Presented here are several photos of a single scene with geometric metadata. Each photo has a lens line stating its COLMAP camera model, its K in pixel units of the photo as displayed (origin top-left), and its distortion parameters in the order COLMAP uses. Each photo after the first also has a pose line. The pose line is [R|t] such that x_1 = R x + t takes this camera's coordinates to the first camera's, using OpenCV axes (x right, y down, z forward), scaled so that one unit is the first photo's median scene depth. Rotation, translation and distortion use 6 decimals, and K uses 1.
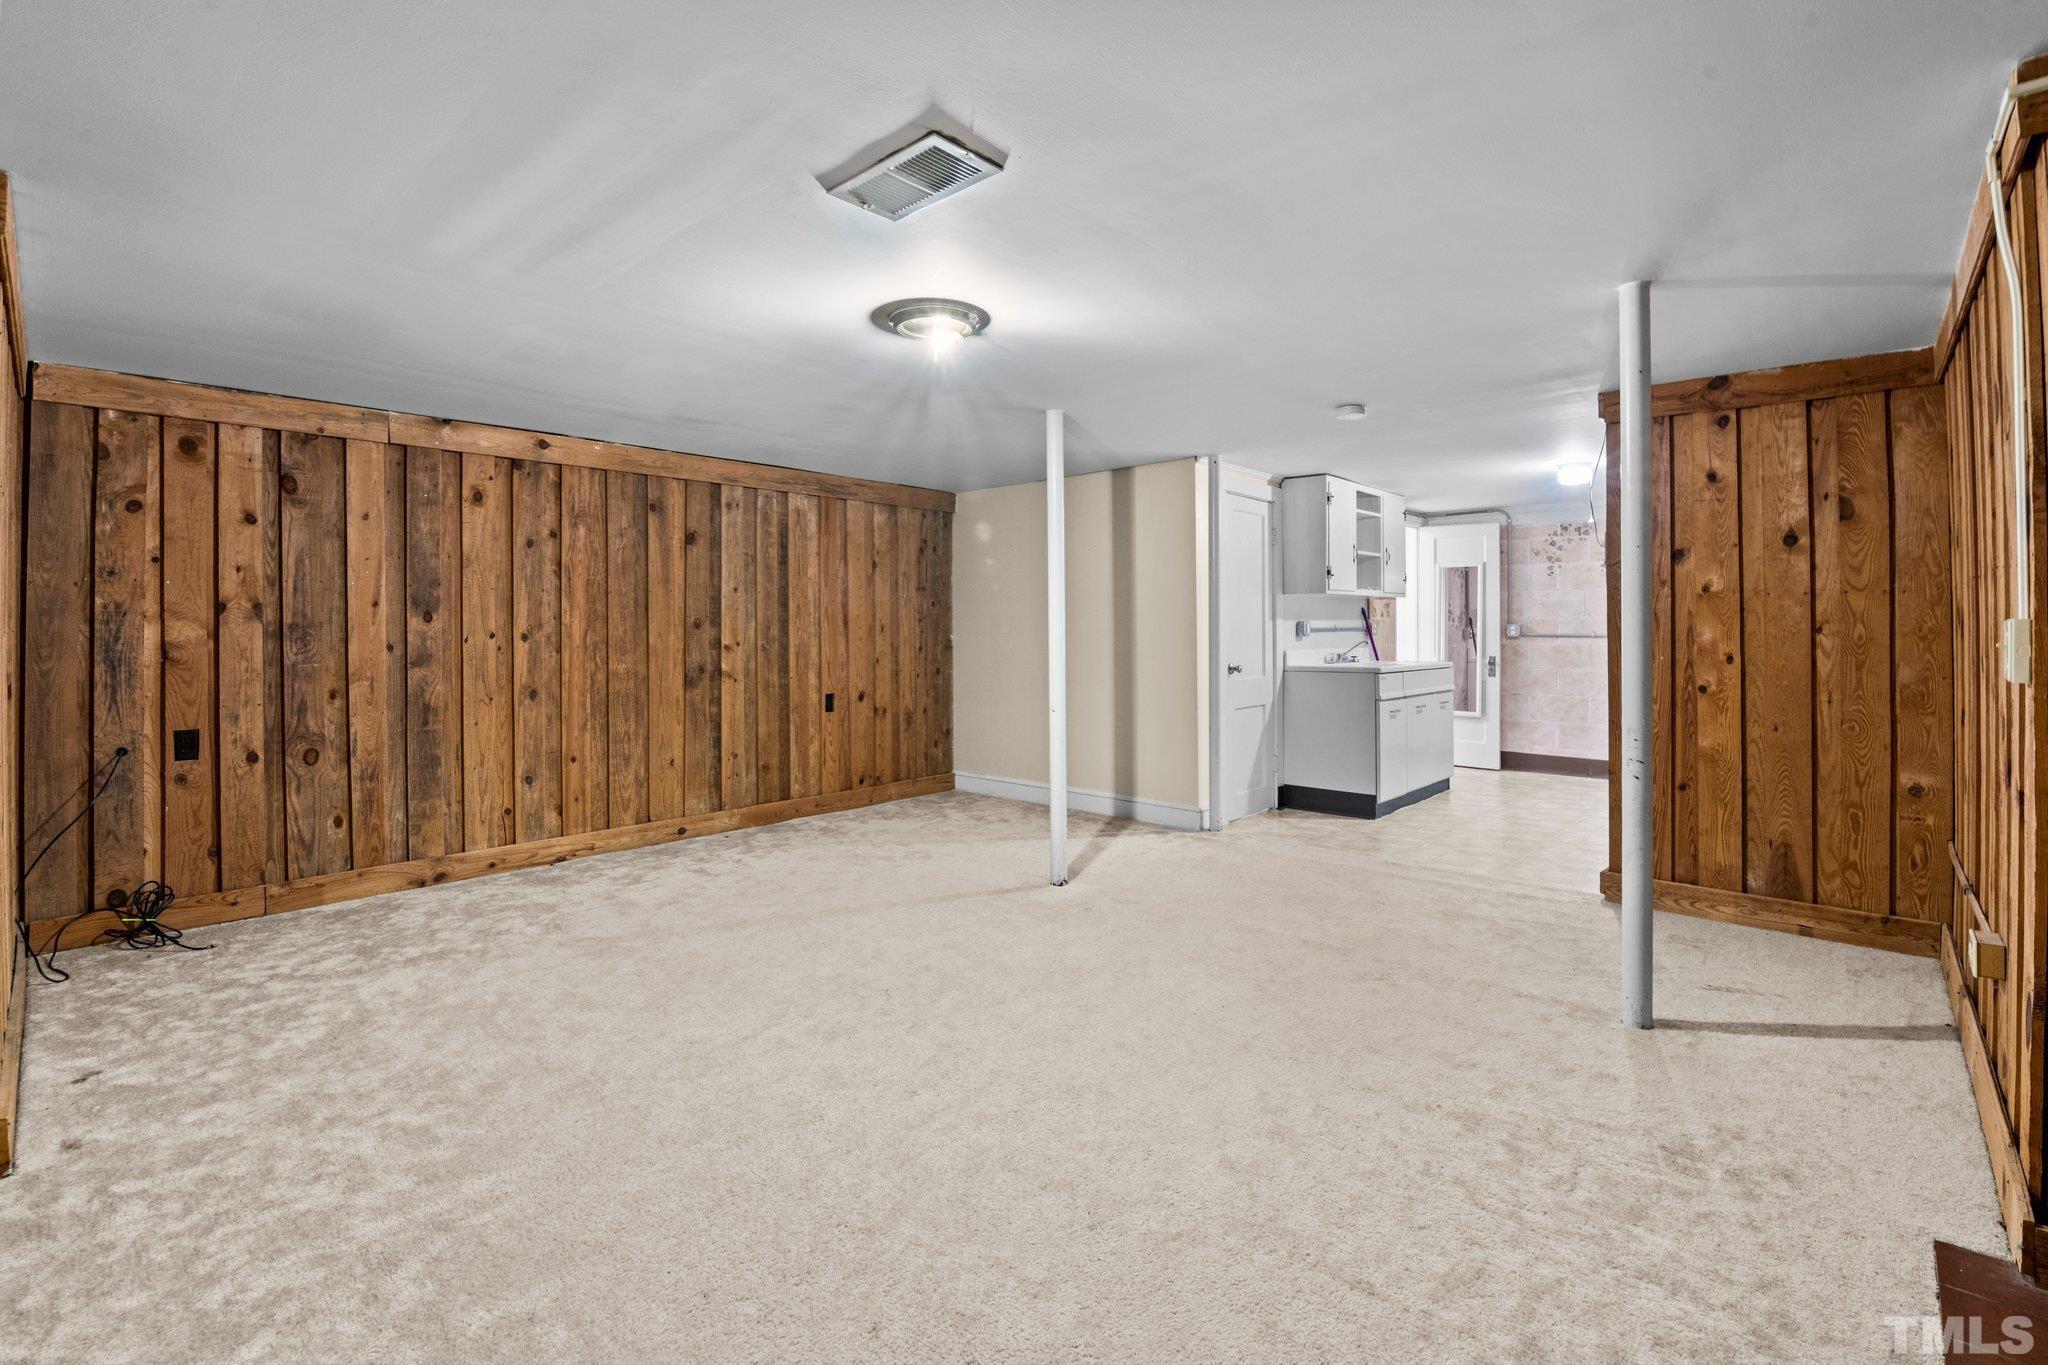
lens RADIAL K [[895.4, 0, 983.3], [0, 895.4, 628.7], [0, 0, 1]] dist [-0.013298, -0.003158]
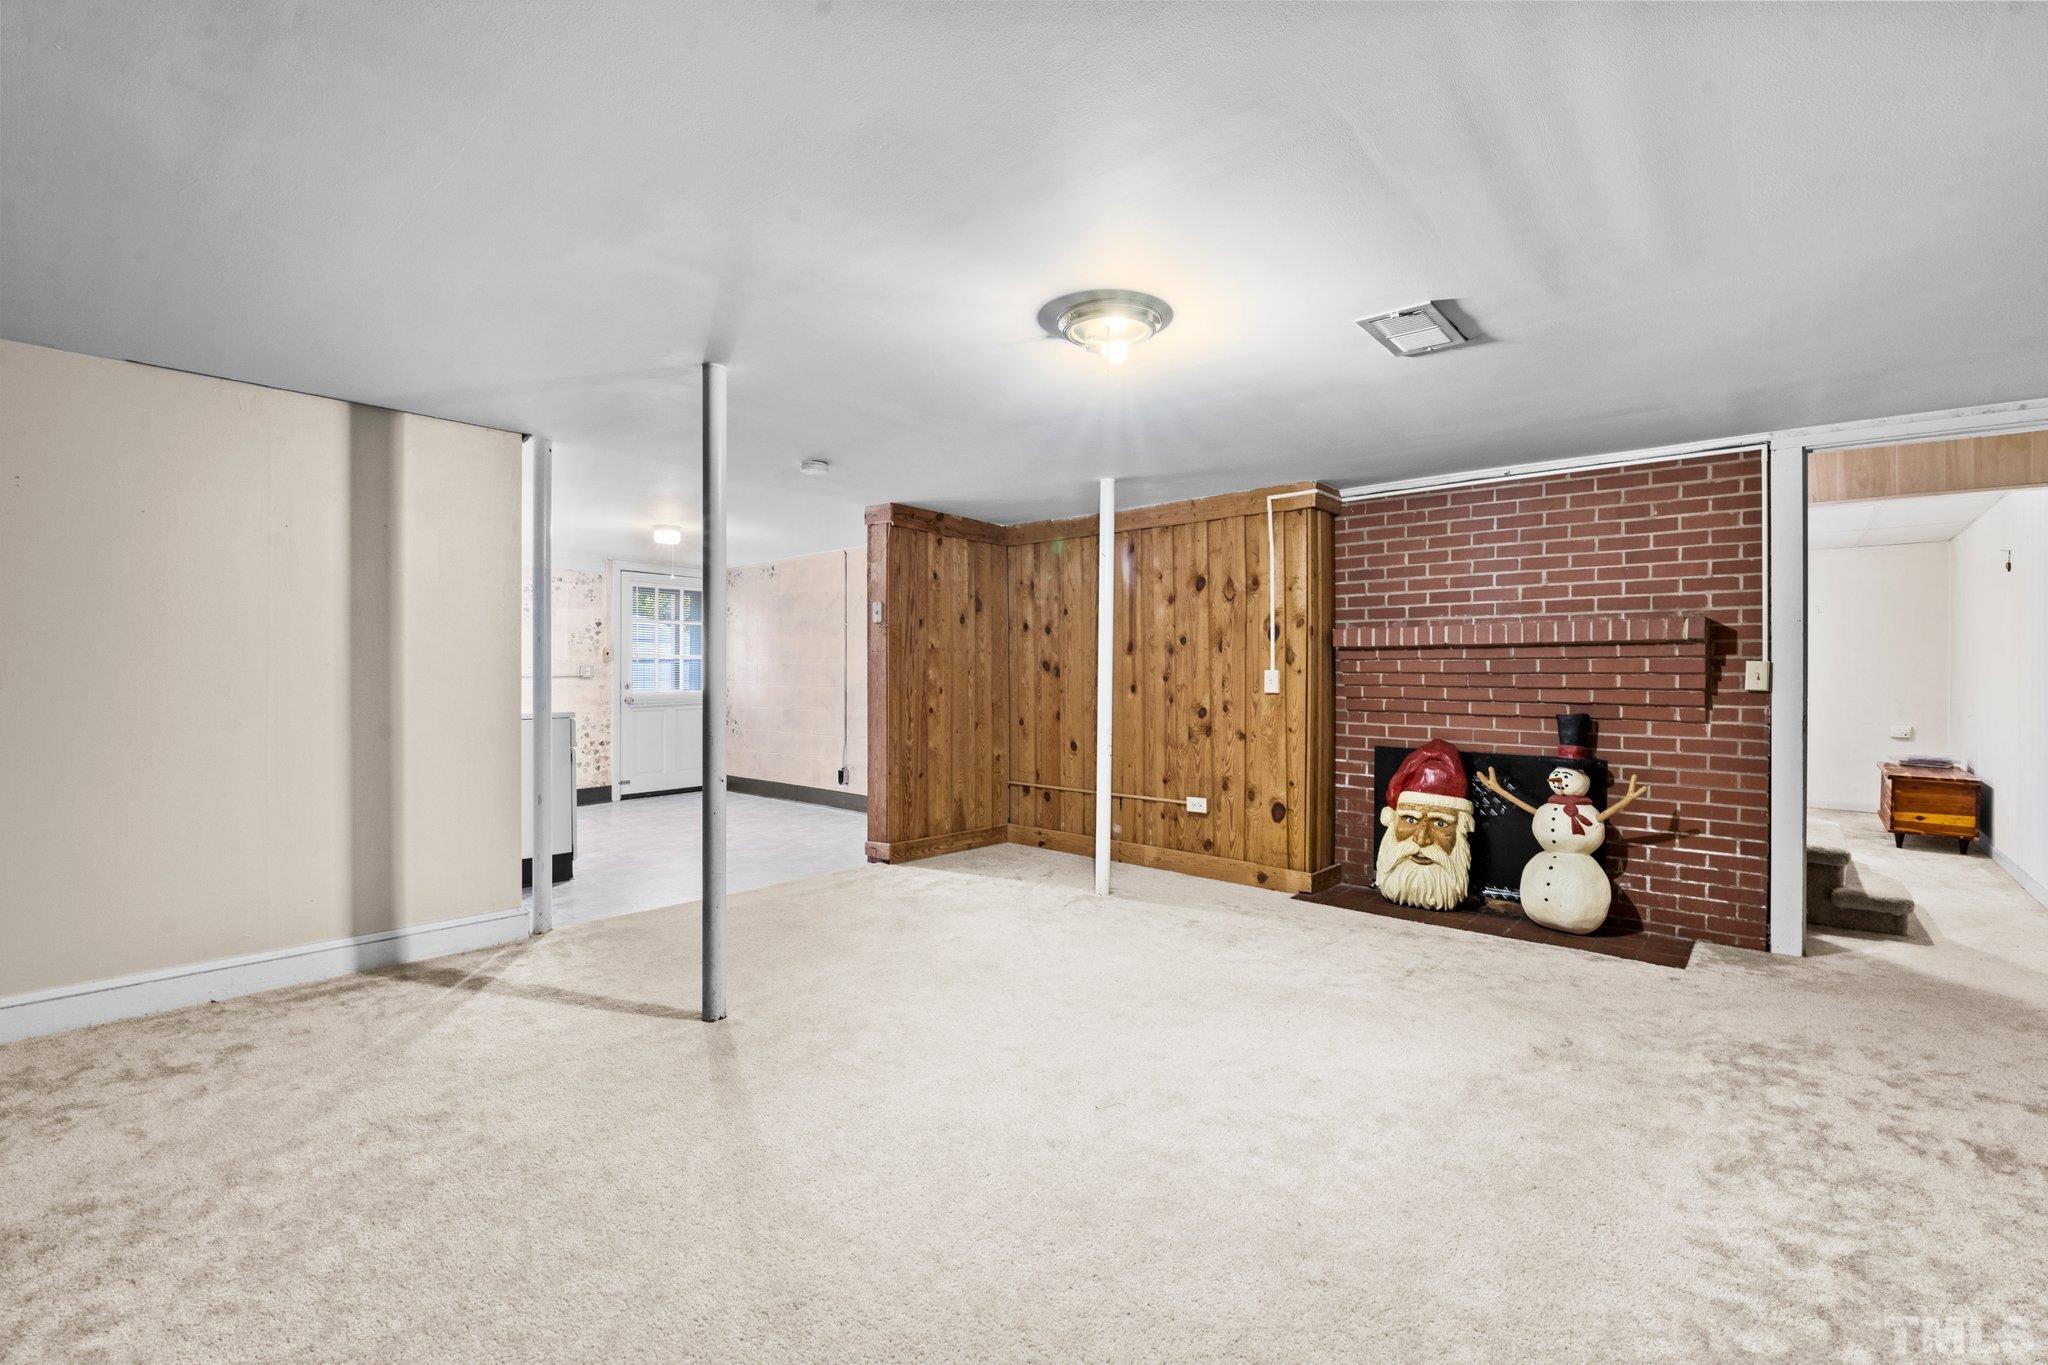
lens RADIAL K [[895.4, 0, 1021.0], [0, 895.4, 678.9], [0, 0, 1]] dist [-0.013298, -0.003158]
pose [[-0.053026, -0.001208, 0.998592, -0.776396], [-0.003498, 0.999993, 0.001024, 0.010792], [-0.998587, -0.003439, -0.053030, 0.934481]]
